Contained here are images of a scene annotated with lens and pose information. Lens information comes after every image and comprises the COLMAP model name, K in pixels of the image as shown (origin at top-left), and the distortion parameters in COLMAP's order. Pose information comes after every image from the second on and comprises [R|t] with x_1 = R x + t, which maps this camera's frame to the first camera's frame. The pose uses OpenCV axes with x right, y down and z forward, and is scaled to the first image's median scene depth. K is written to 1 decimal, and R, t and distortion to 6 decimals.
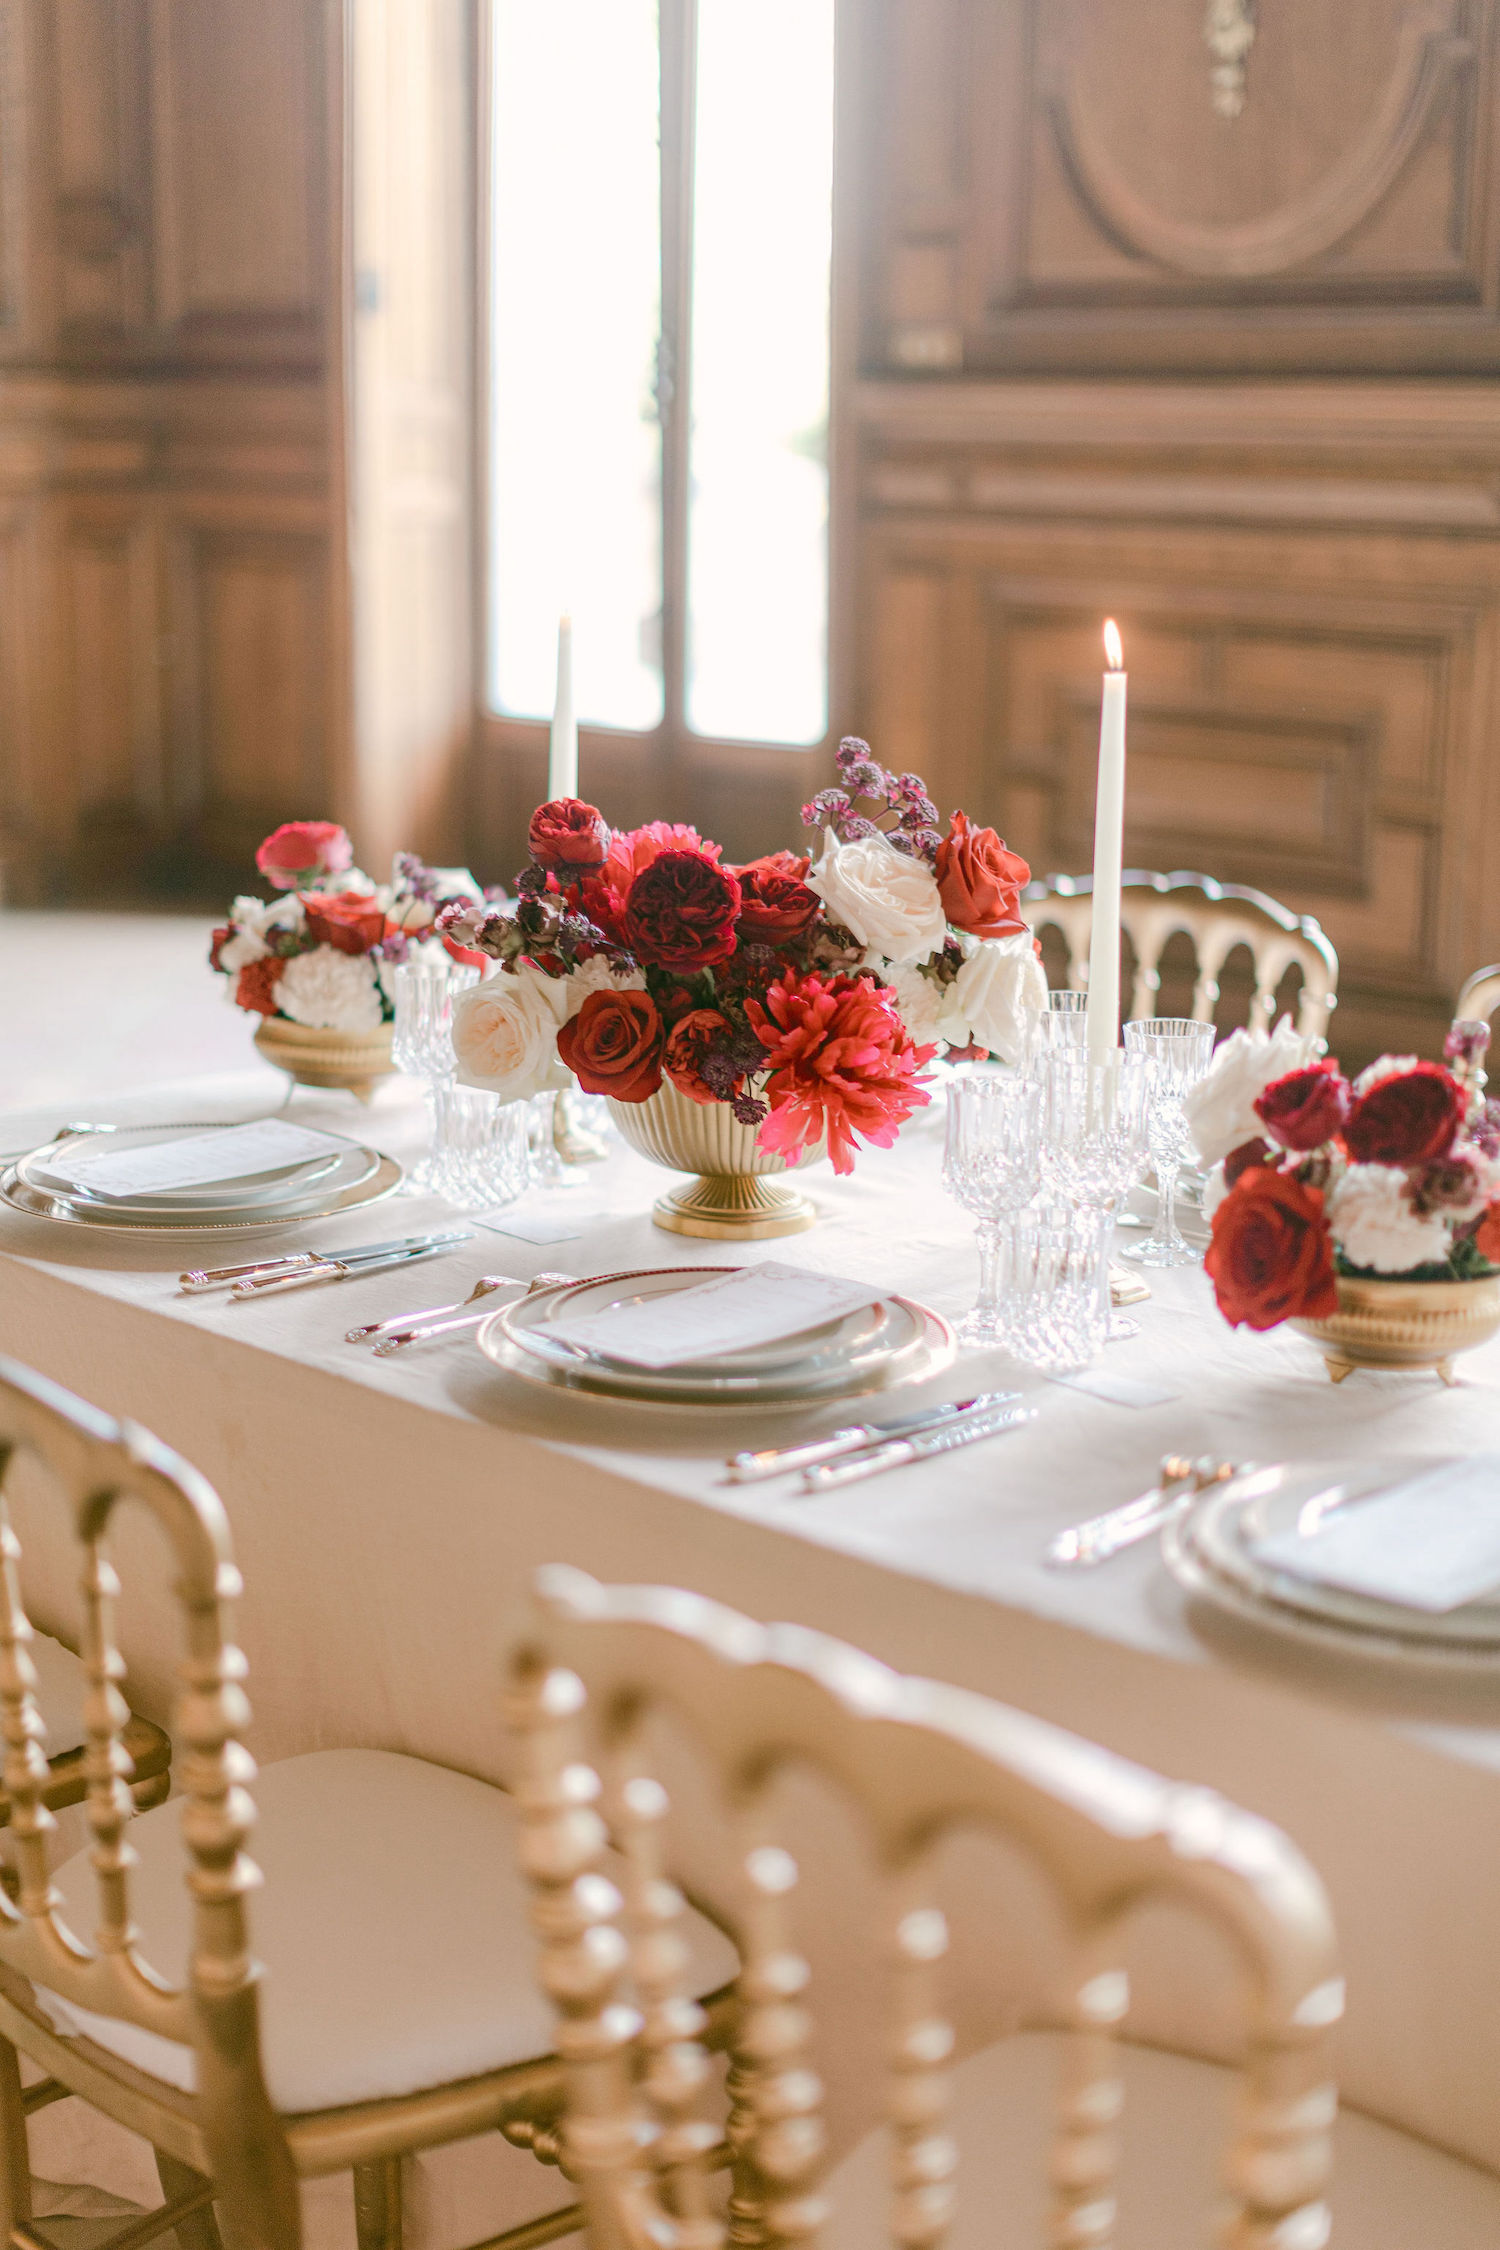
lens RADIAL K [[3502.6, 0, 749.1], [0, 3502.6, 887.6], [0, 0, 1]] dist [-0.019621, 0.047712]
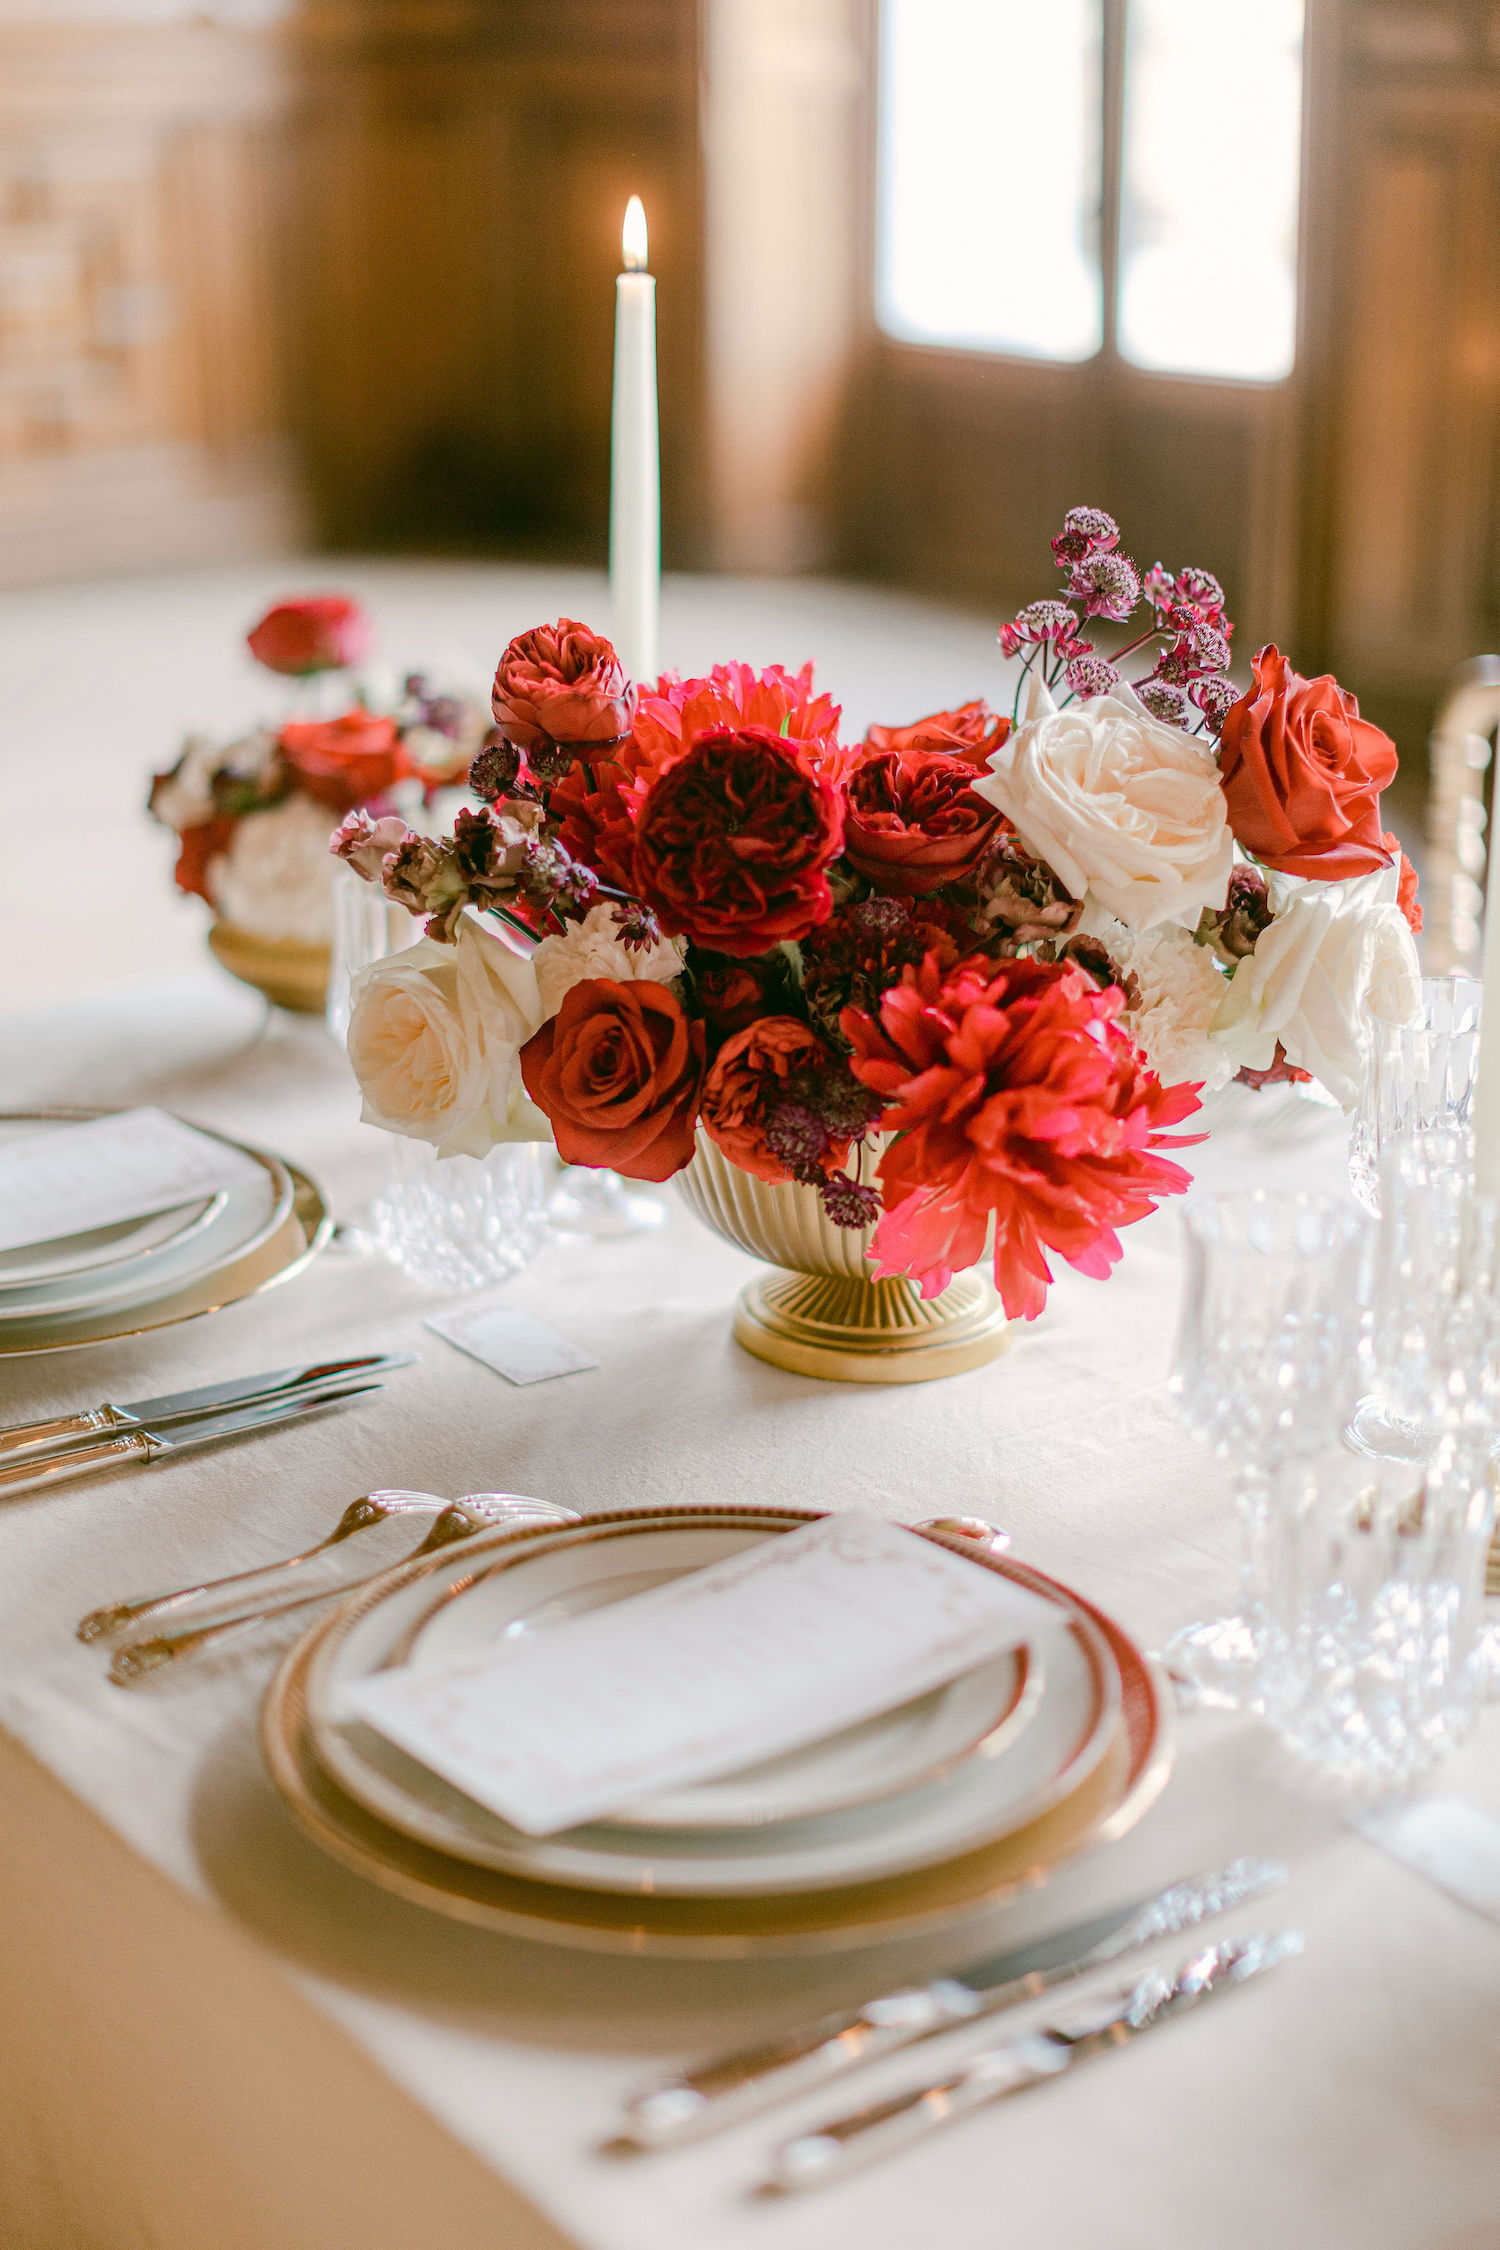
lens RADIAL K [[3502.6, 0, 749.1], [0, 3502.6, 887.6], [0, 0, 1]] dist [-0.019621, 0.047712]
pose [[0.986588, 0.026697, -0.161032, 0.071307], [-0.006580, 0.992237, 0.124186, -0.054360], [0.163097, -0.121461, 0.979105, 0.453575]]
